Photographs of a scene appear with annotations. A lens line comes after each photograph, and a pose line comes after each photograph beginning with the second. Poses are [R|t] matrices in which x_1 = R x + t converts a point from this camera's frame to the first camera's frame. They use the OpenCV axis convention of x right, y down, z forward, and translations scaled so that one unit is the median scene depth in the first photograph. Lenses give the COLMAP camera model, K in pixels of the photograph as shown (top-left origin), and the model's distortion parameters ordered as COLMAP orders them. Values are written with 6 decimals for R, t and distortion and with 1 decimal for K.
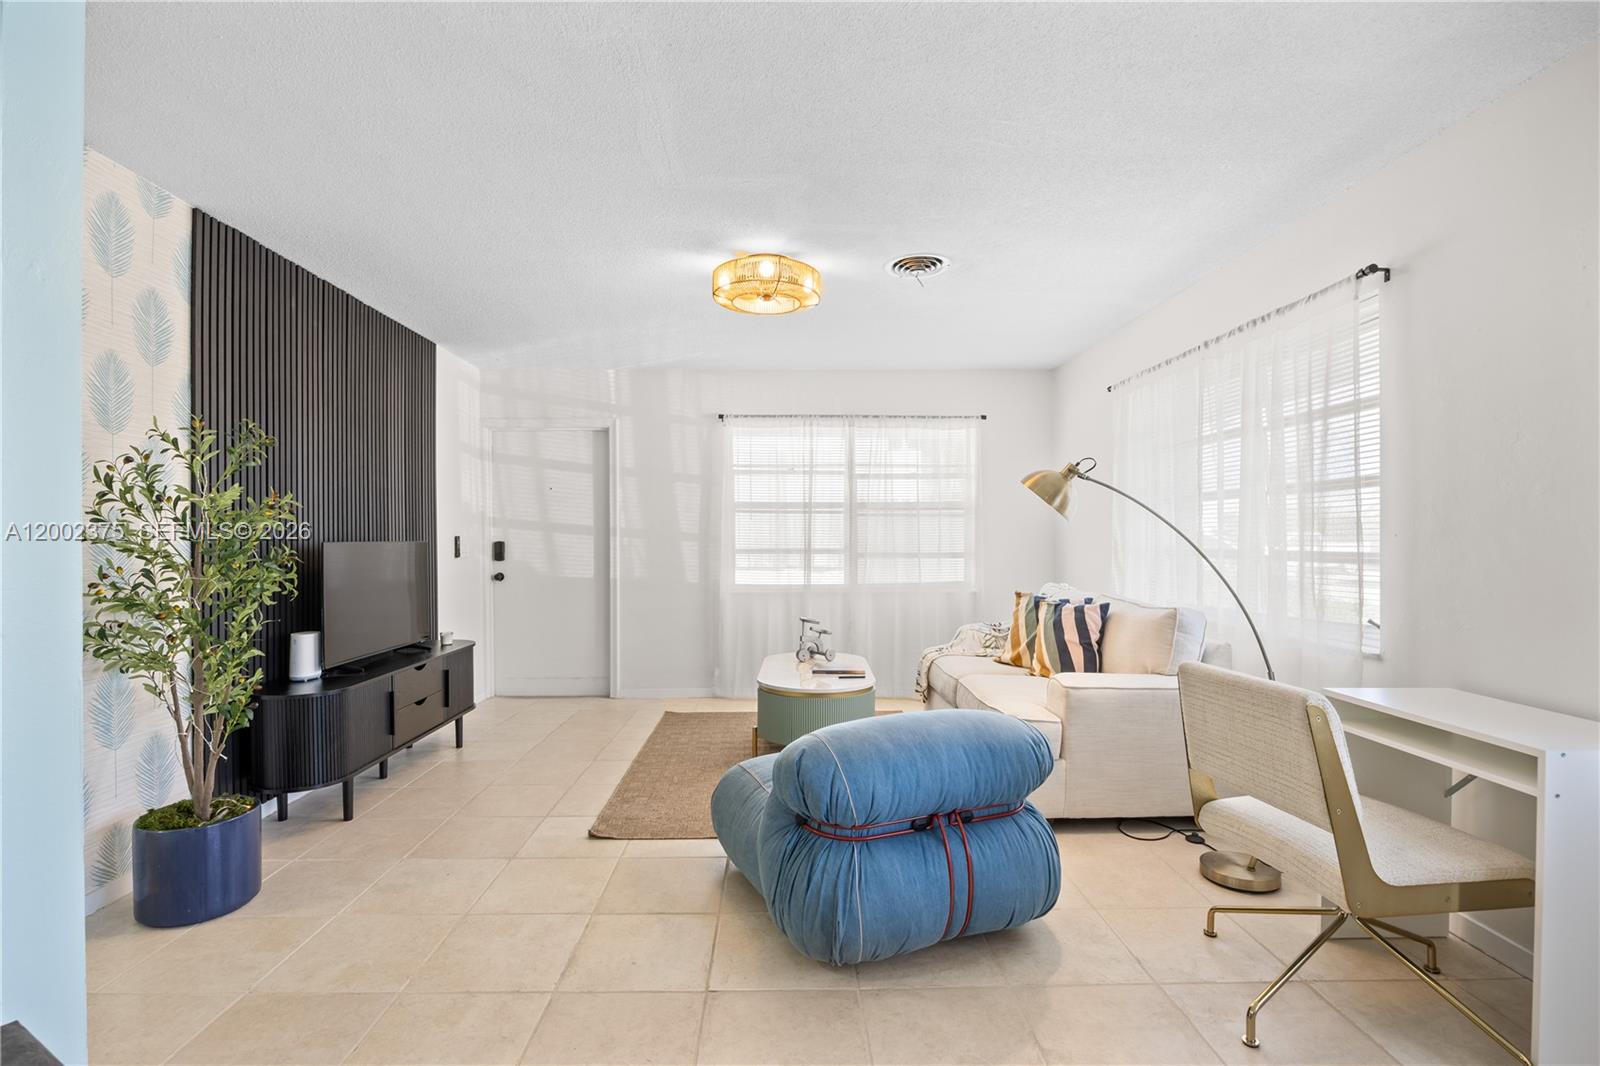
lens RADIAL K [[742.2, 0, 797.0], [0, 742.2, 536.7], [0, 0, 1]] dist [-0.011203, -0.000889]
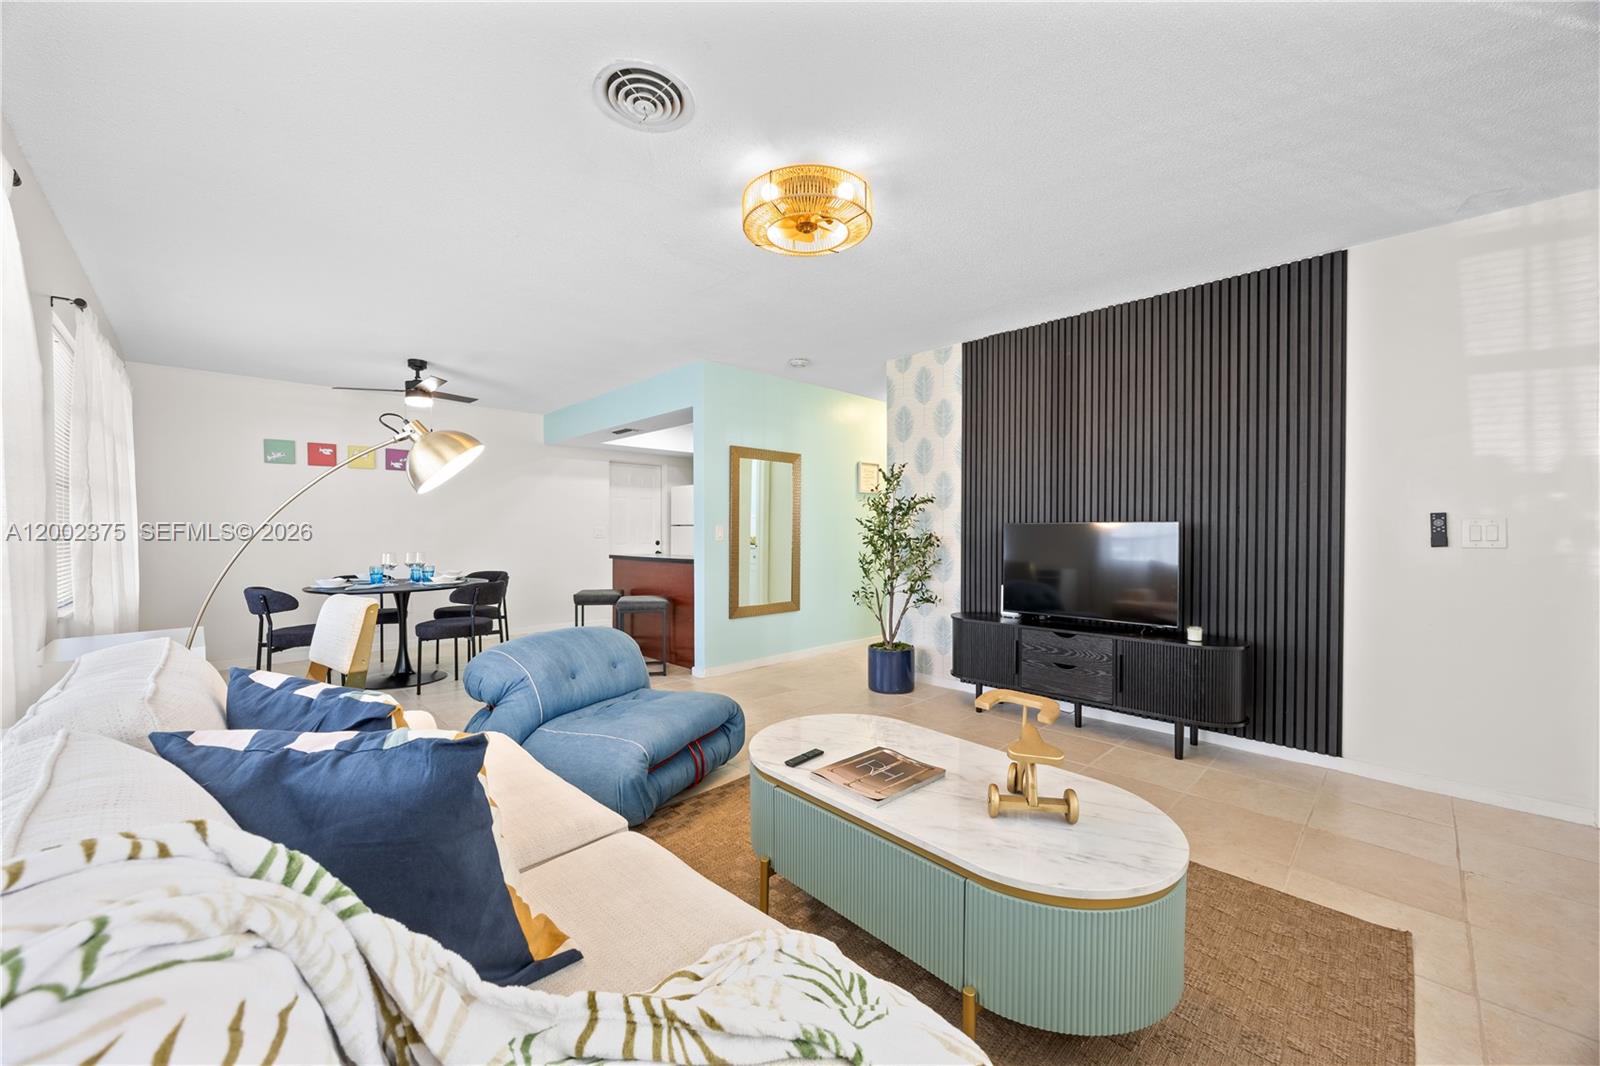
lens RADIAL K [[609.7, 0, 794.9], [0, 609.7, 533.8], [0, 0, 1]] dist [-0.000876, -0.000331]
pose [[-0.732658, 0.007496, -0.680556, 0.410220], [0.003509, 0.999968, 0.007237, 0.015953], [0.680588, 0.002914, -0.732660, 1.390187]]
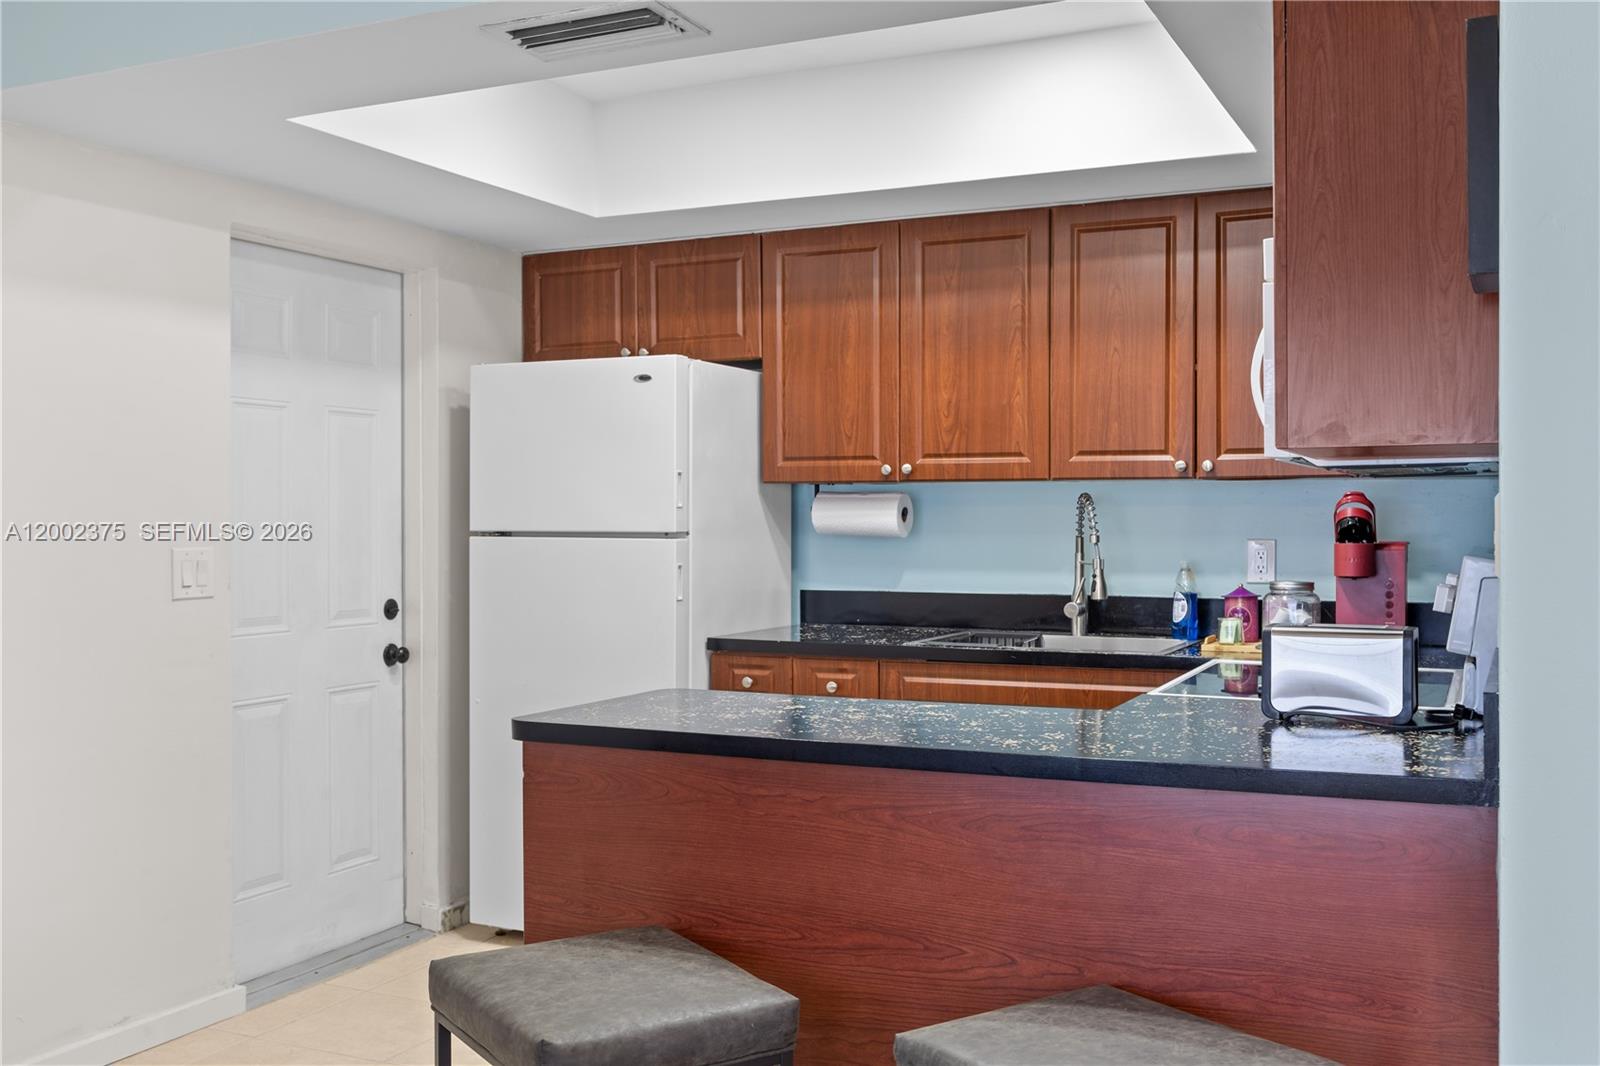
lens RADIAL K [[1611.0, 0, 799.7], [0, 1611.0, 520.9], [0, 0, 1]] dist [0.070044, 0.000000]
pose [[-0.451316, 0.007304, -0.892334, 0.313667], [0.007026, 0.999965, 0.004631, -0.014238], [0.892336, -0.004180, -0.451352, 0.342237]]
